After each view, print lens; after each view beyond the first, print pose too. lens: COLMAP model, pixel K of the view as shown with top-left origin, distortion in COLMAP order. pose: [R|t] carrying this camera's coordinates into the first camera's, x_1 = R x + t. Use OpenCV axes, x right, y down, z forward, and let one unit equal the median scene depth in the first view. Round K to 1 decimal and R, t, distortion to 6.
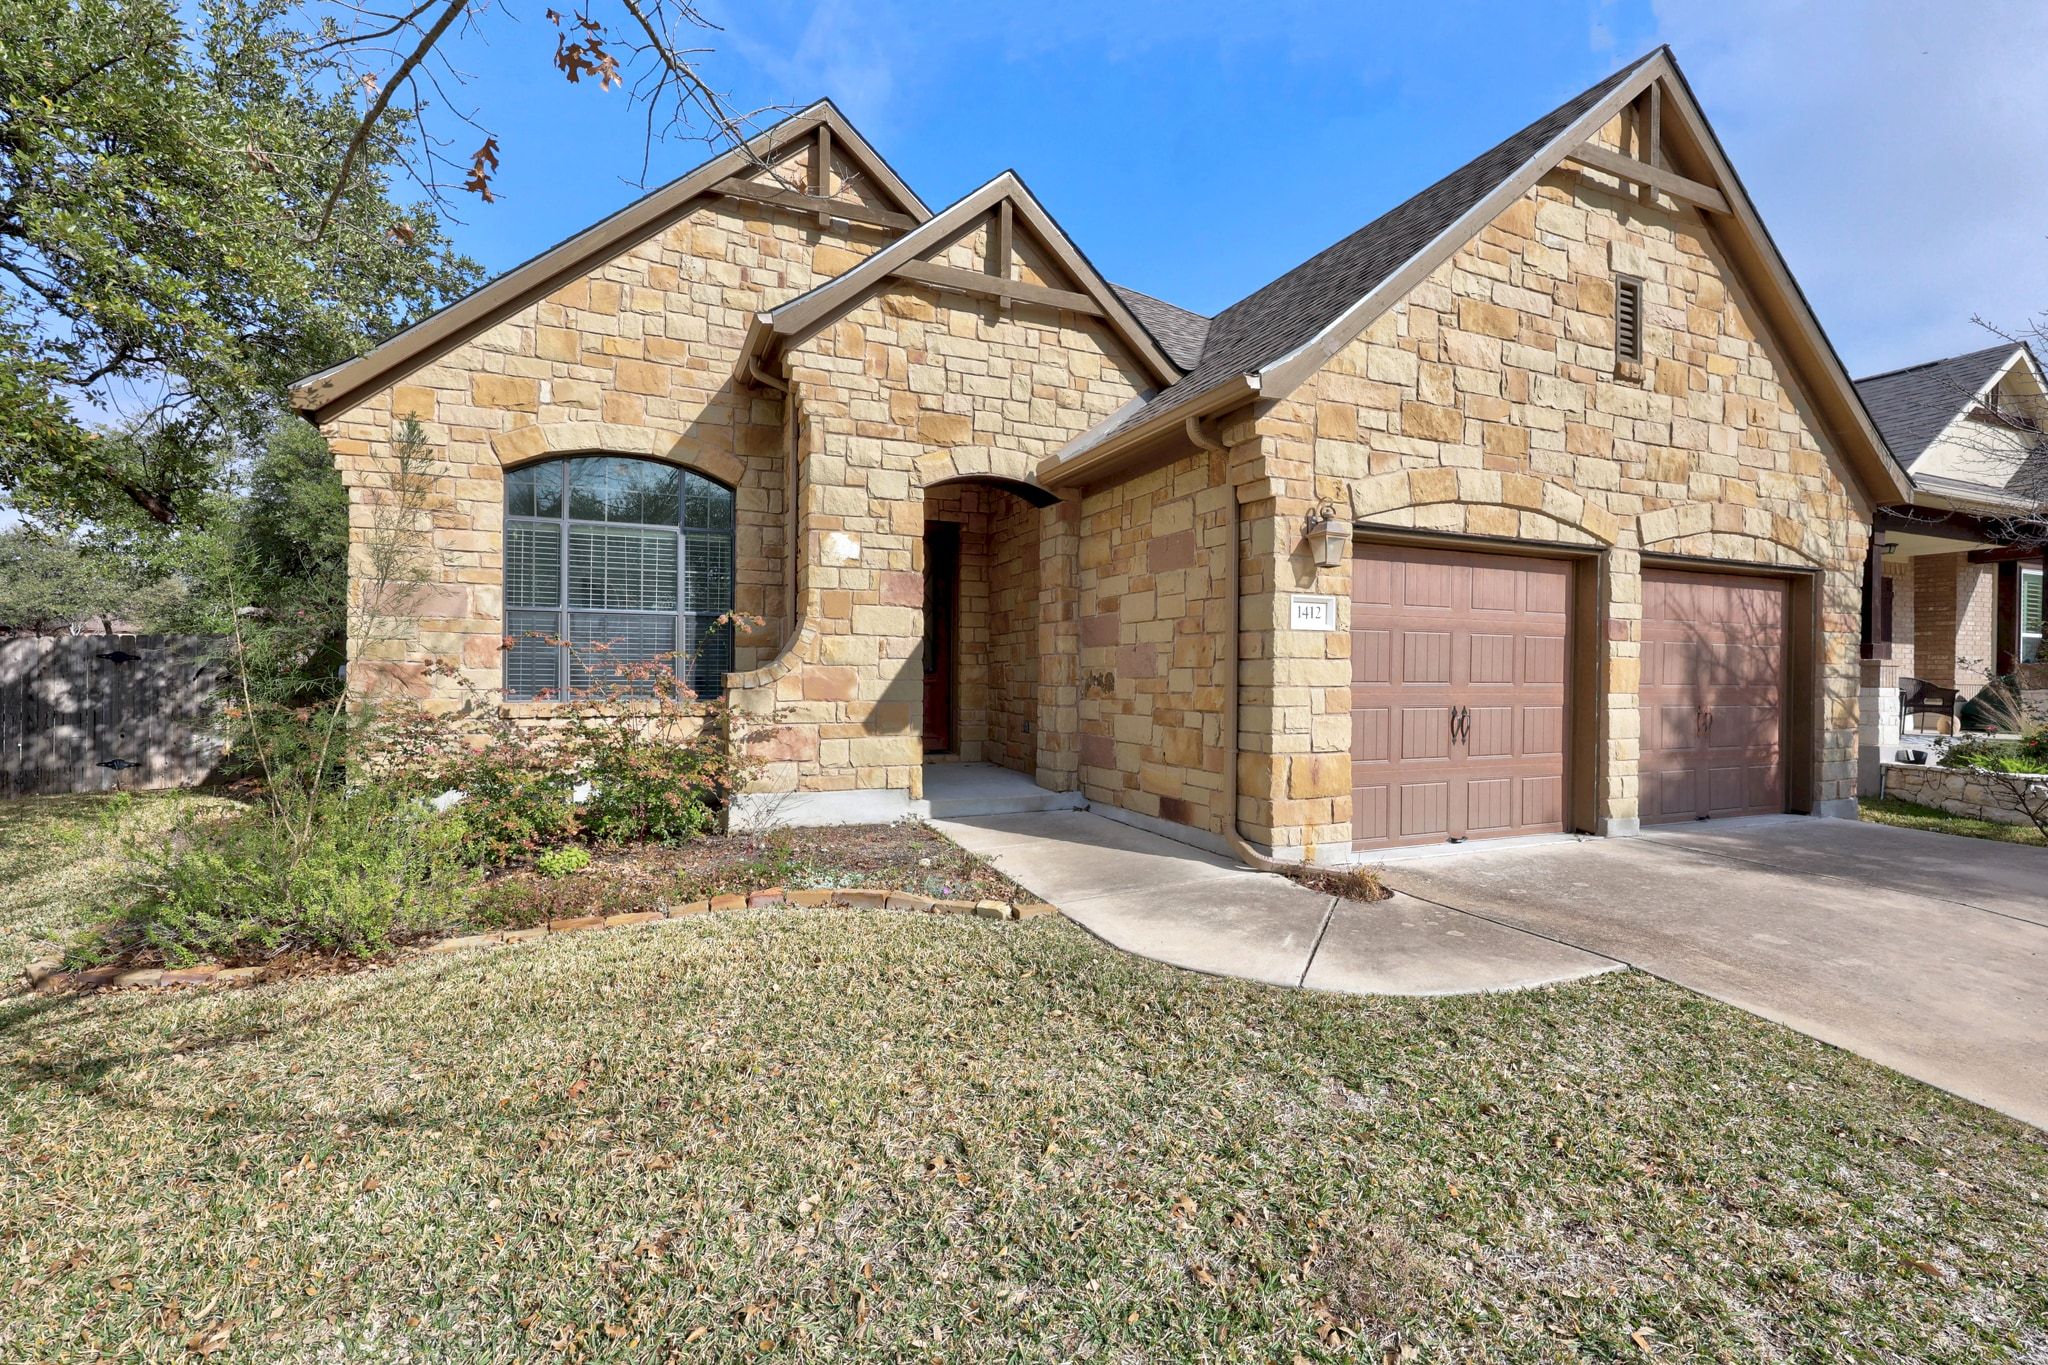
lens RADIAL K [[894.9, 0, 1024.0], [0, 894.9, 682.5], [0, 0, 1]] dist [-0.003862, 0.000040]
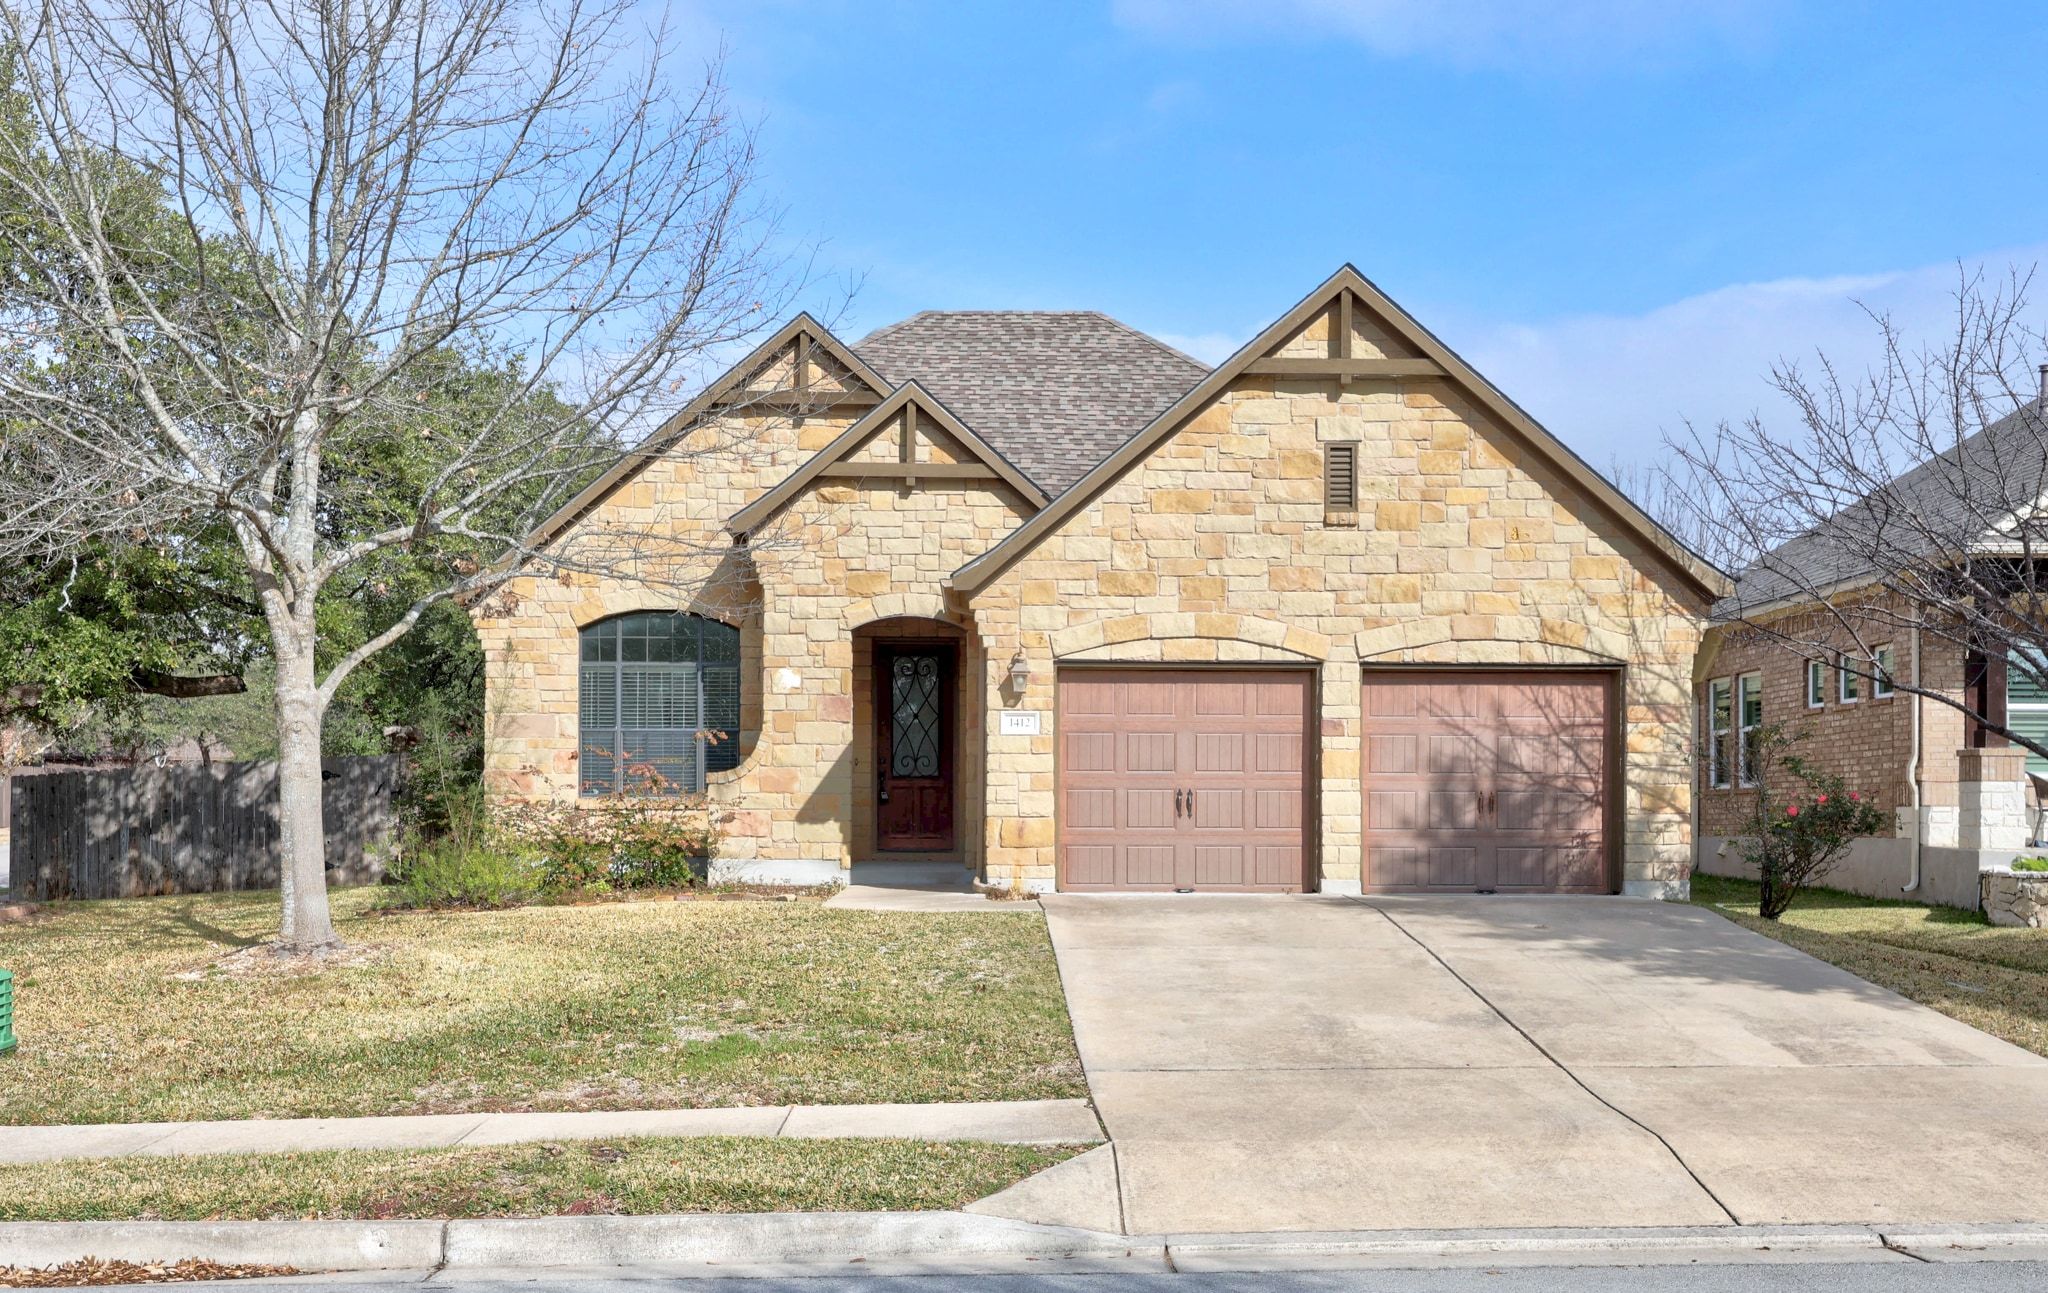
lens RADIAL K [[1951.5, 0, 1029.4], [0, 1951.5, 843.2], [0, 0, 1]] dist [-0.006984, -0.002053]
pose [[0.929016, -0.001395, -0.370036, 1.234235], [0.000686, 0.999998, -0.002046, 0.103304], [0.370038, 0.001647, 0.929015, -1.613598]]
